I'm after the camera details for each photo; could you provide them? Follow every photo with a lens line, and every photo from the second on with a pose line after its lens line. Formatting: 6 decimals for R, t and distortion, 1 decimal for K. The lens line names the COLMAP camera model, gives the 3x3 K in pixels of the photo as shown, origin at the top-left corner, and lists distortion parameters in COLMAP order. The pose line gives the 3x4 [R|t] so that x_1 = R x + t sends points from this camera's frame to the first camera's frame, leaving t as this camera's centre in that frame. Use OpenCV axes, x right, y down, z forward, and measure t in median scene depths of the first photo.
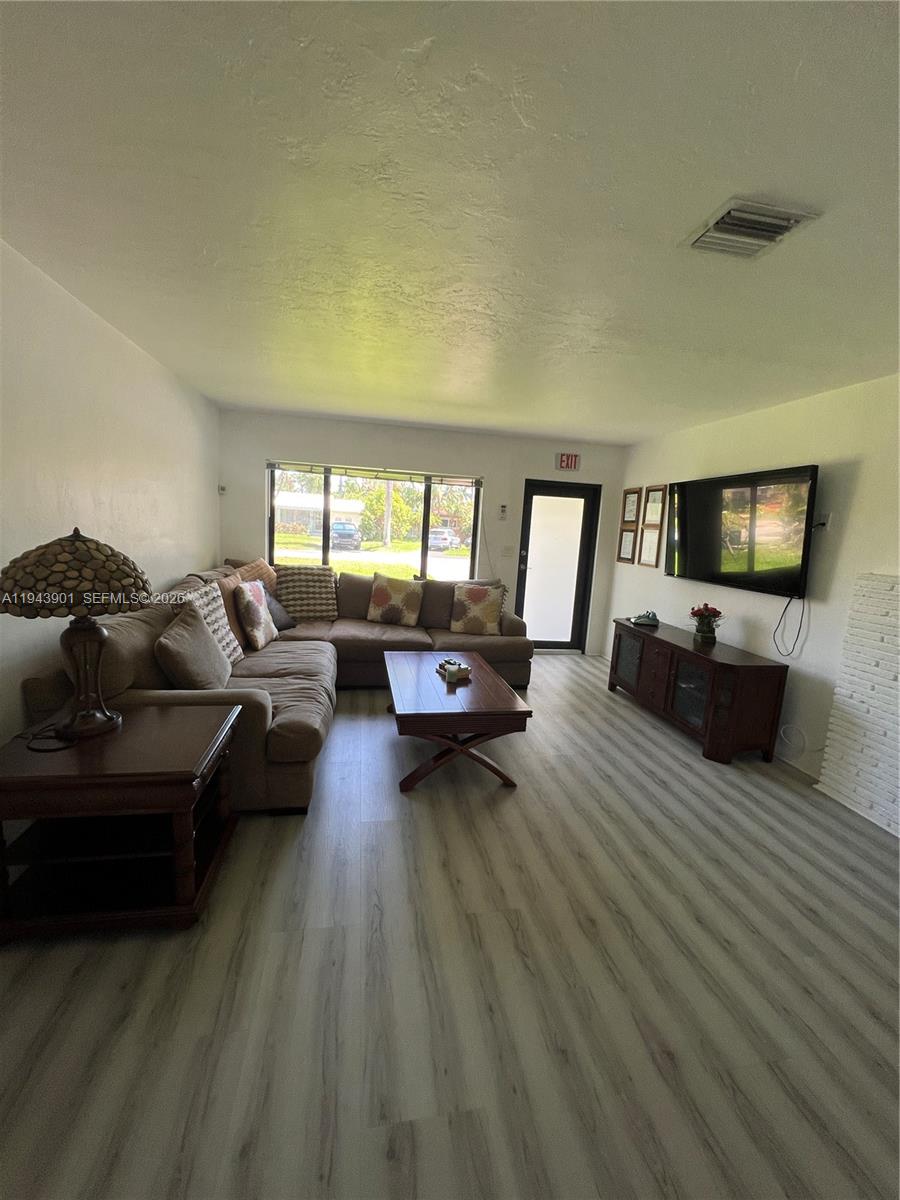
lens RADIAL K [[481.3, 0, 444.1], [0, 481.3, 598.1], [0, 0, 1]] dist [-0.001203, 0.000301]
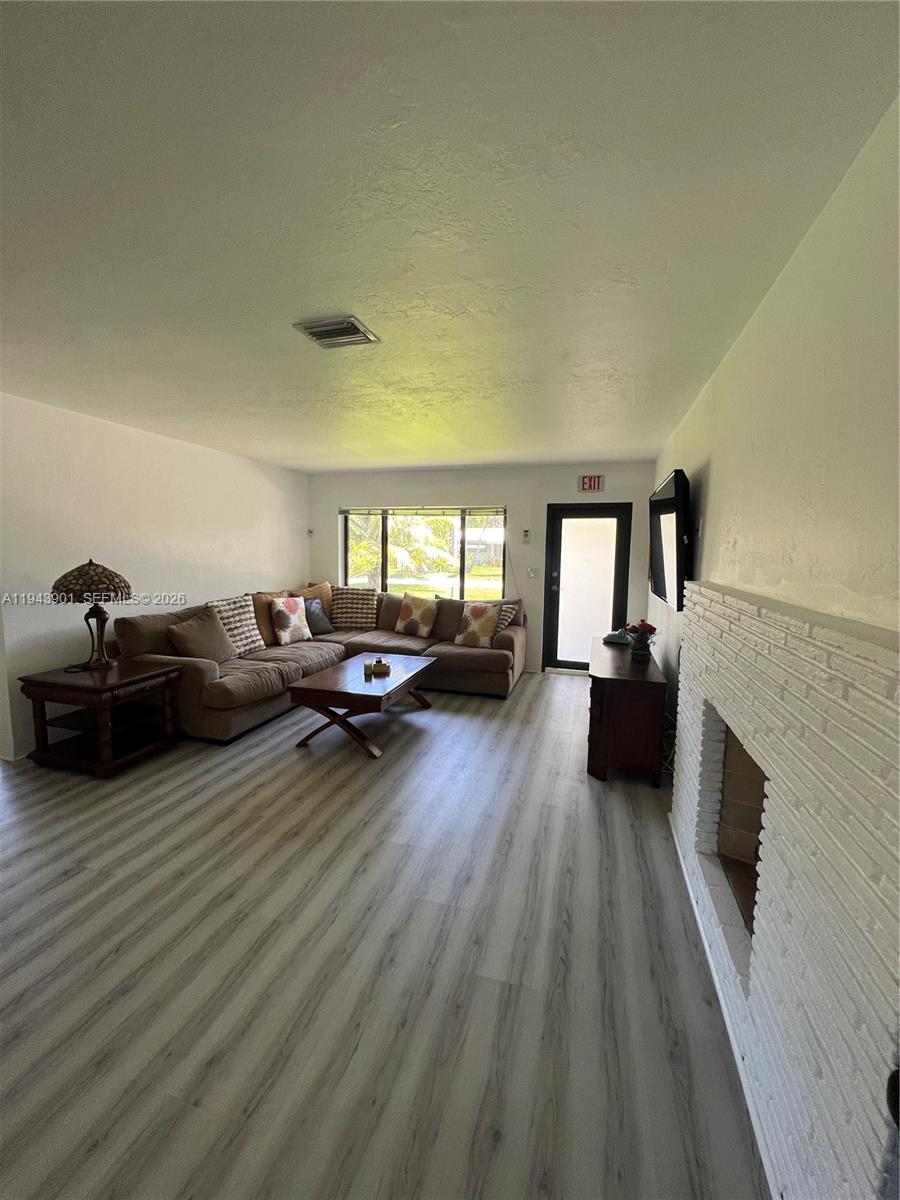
lens RADIAL K [[481.3, 0, 449.2], [0, 481.3, 598.3], [0, 0, 1]] dist [-0.001203, 0.000301]
pose [[0.890637, -0.000812, -0.454715, 0.517676], [-0.029638, 0.997768, -0.059831, 0.031142], [0.453749, 0.066765, 0.888625, -0.020824]]
